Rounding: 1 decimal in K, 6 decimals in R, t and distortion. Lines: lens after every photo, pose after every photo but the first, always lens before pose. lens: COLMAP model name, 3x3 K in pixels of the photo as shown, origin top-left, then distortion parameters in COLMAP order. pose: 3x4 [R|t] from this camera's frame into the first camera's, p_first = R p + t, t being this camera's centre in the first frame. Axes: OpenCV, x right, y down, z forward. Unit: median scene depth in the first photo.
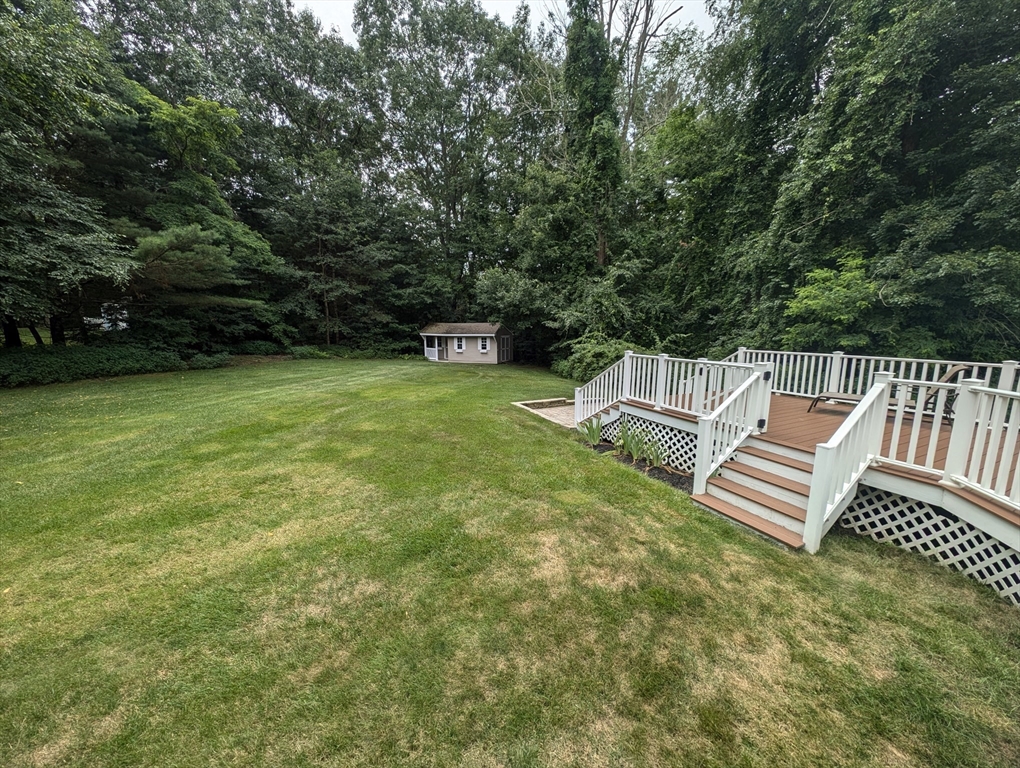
lens RADIAL K [[361.9, 0, 505.9], [0, 361.9, 384.3], [0, 0, 1]] dist [0.004509, -0.002366]
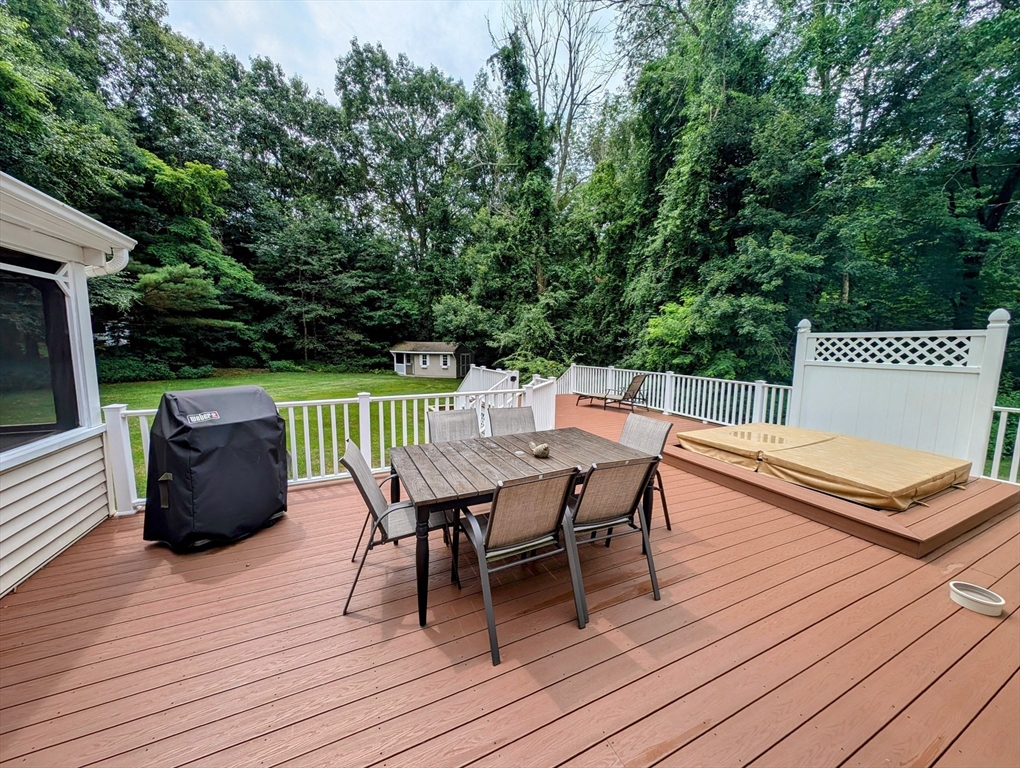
lens RADIAL K [[361.9, 0, 505.9], [0, 361.9, 384.1], [0, 0, 1]] dist [0.004509, -0.002366]
pose [[0.999951, 0.009435, 0.002992, 0.170137], [-0.009275, 0.998728, -0.049571, 0.020996], [-0.003456, 0.049541, 0.998766, -0.161070]]
